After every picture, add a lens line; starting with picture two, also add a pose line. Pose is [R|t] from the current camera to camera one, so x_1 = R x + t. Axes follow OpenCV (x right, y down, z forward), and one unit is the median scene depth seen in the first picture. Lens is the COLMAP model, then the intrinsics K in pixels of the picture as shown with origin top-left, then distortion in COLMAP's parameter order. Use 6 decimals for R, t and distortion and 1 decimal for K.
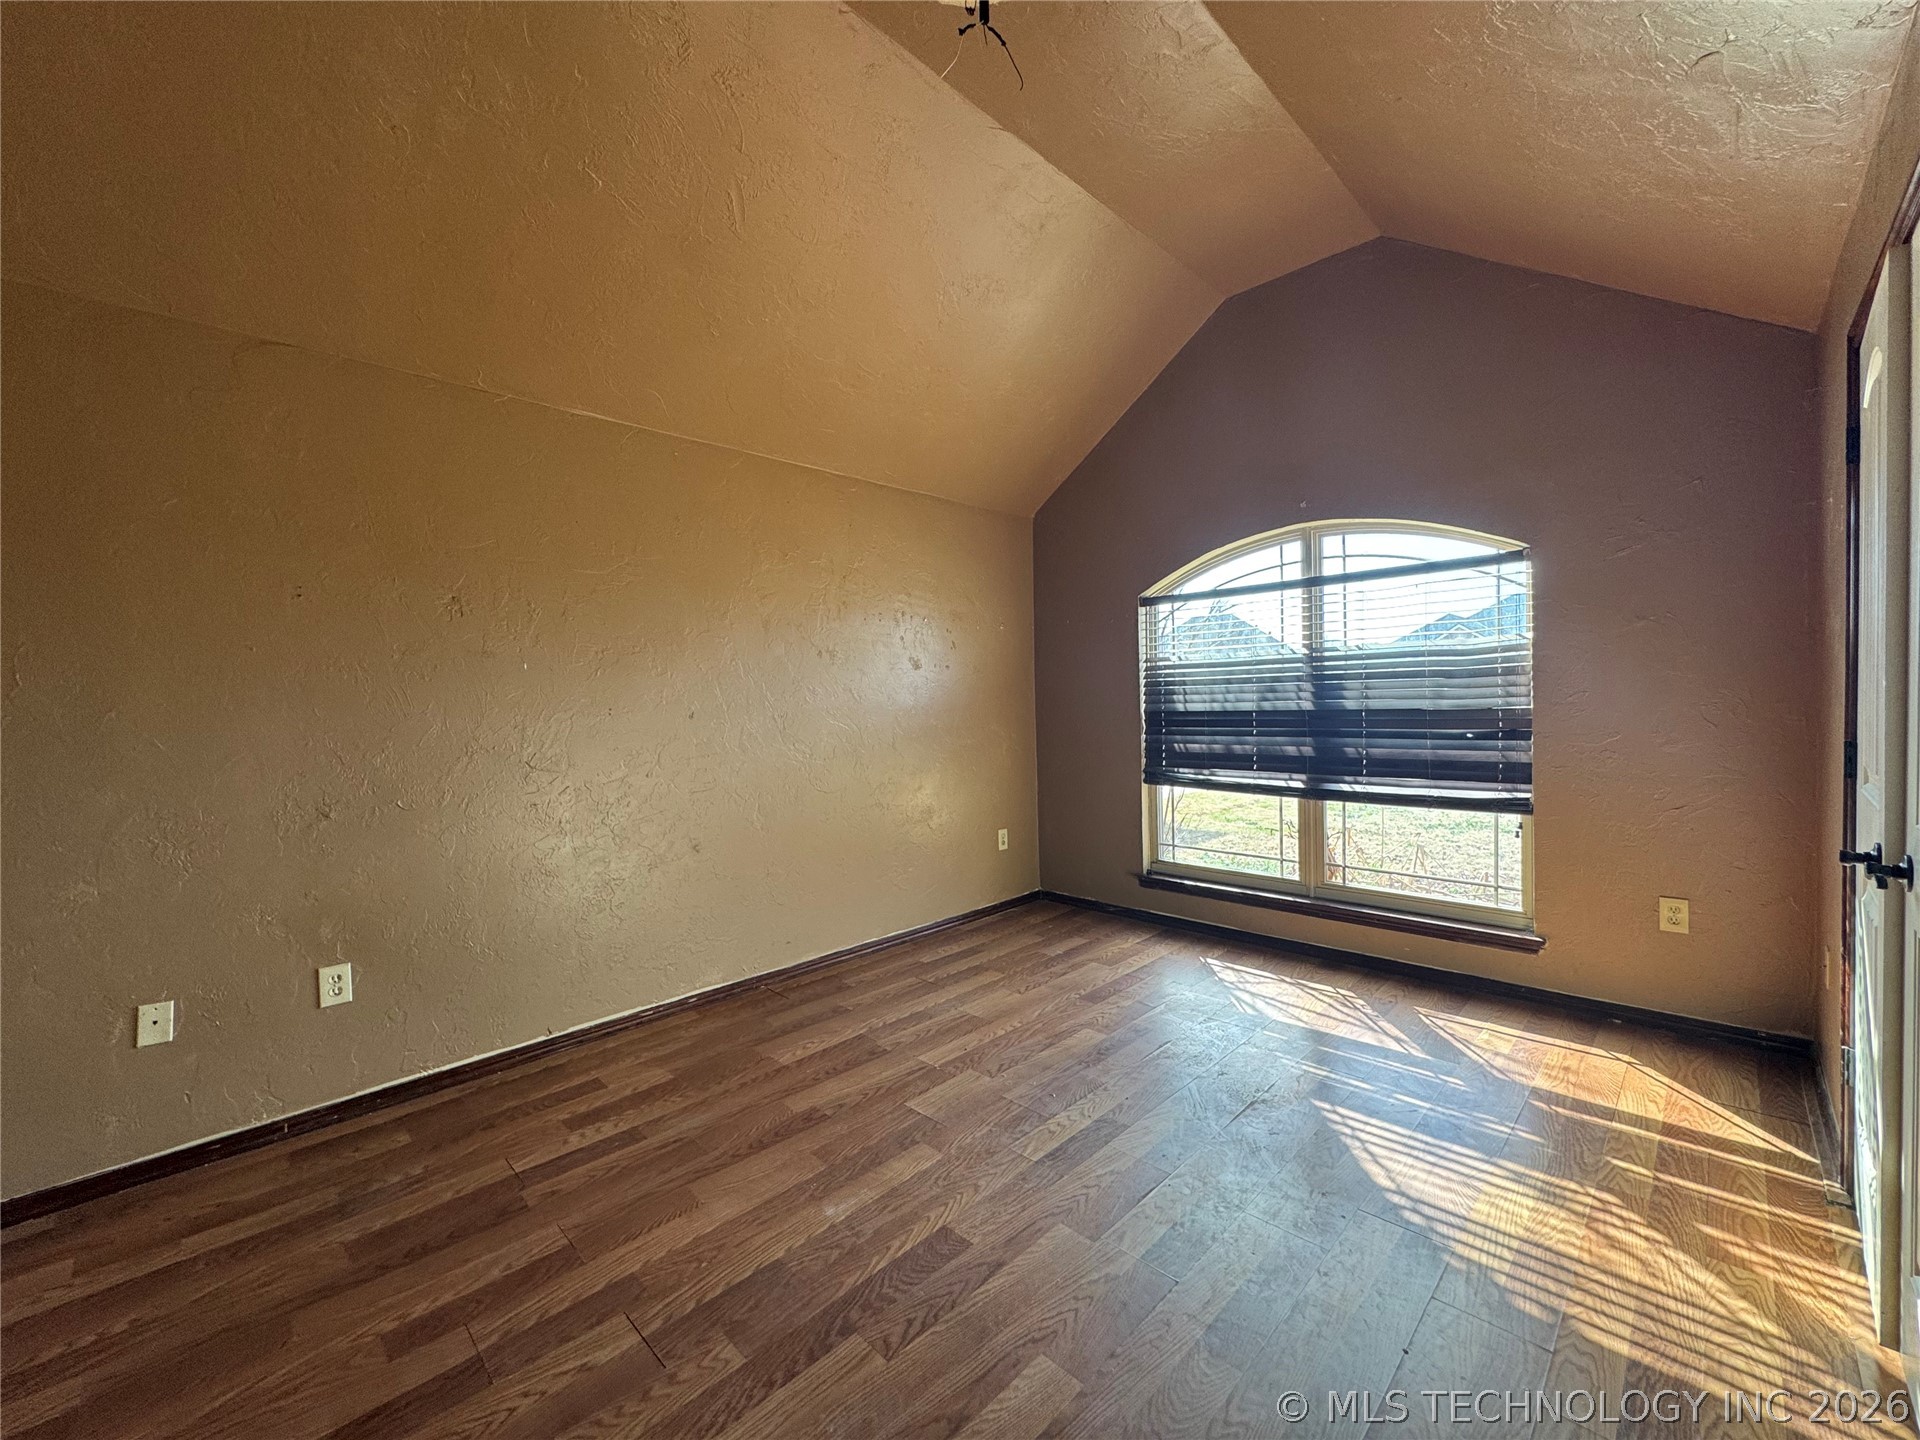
lens RADIAL K [[766.3, 0, 959.2], [0, 766.3, 720.9], [0, 0, 1]] dist [-0.004349, 0.000603]
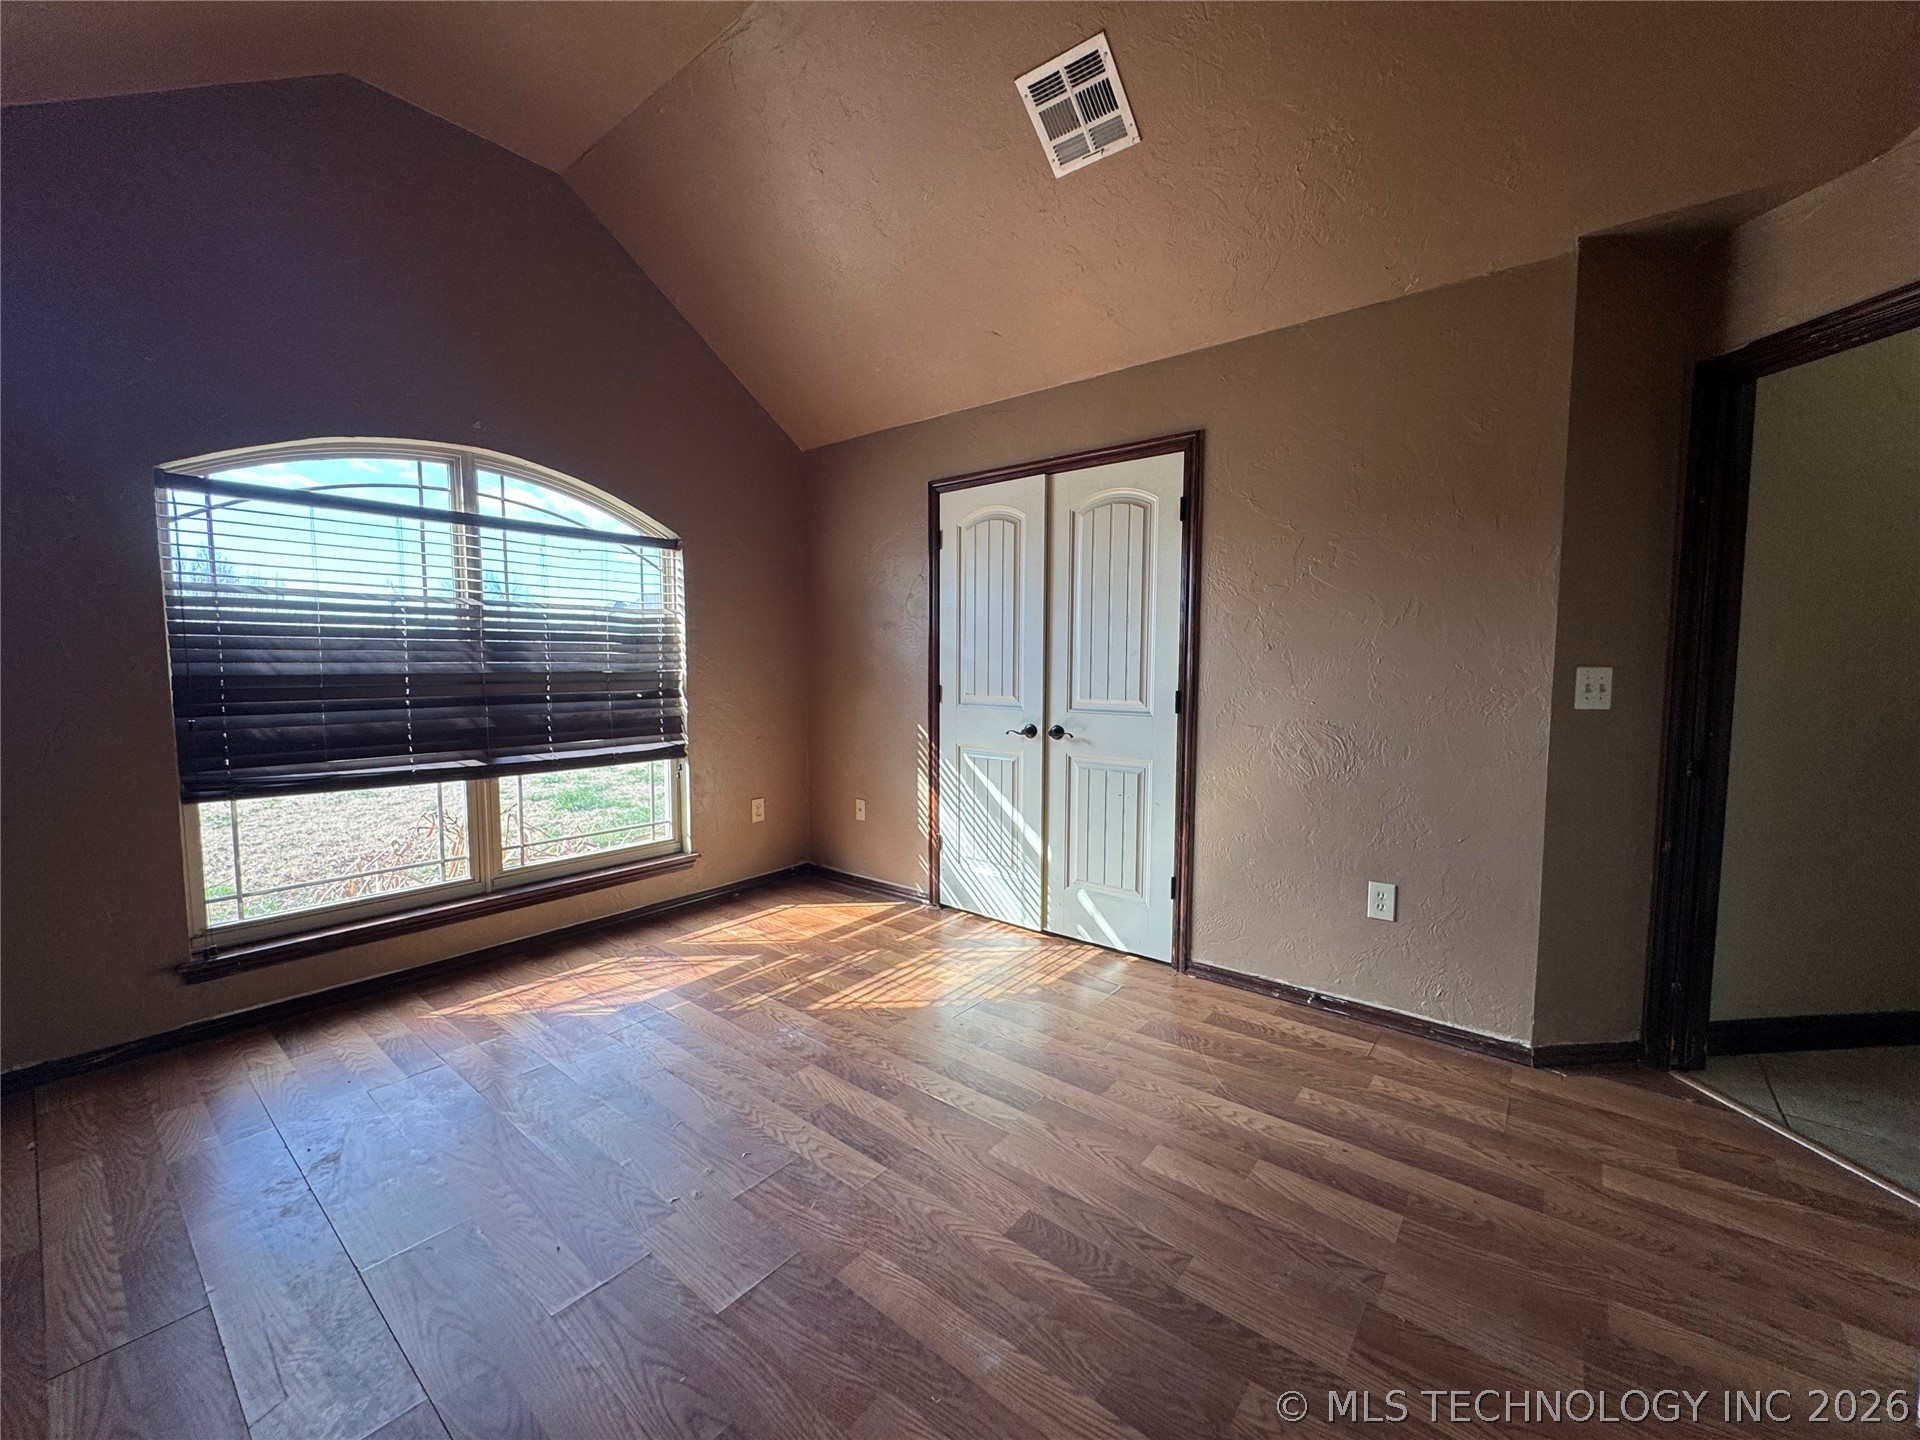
lens RADIAL K [[766.3, 0, 959.2], [0, 766.3, 720.9], [0, 0, 1]] dist [-0.004349, 0.000603]
pose [[-0.103085, -0.053620, 0.993226, -0.508871], [0.025667, 0.998070, 0.056545, 0.004757], [-0.994341, 0.031323, -0.101509, 0.658059]]
